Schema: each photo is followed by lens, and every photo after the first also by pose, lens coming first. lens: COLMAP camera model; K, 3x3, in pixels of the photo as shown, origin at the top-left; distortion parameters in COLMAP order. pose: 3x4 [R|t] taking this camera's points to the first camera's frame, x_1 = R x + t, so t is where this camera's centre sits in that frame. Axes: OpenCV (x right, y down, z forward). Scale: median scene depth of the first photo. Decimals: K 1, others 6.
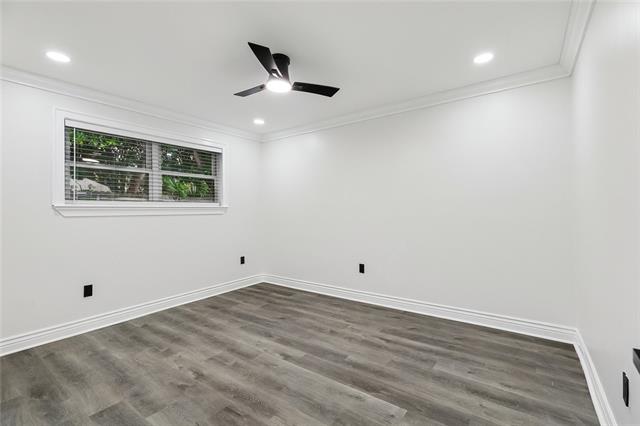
lens RADIAL K [[289.9, 0, 318.3], [0, 289.9, 212.2], [0, 0, 1]] dist [0.001904, -0.000198]
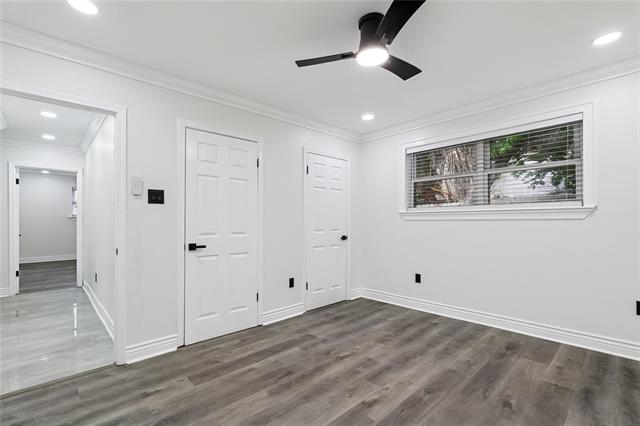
lens RADIAL K [[289.9, 0, 318.3], [0, 289.9, 212.2], [0, 0, 1]] dist [0.001904, -0.000198]
pose [[-0.182545, -0.008522, -0.983161, 0.608117], [0.009526, 0.999900, -0.010436, -0.011700], [0.983151, -0.011271, -0.182446, 0.892072]]
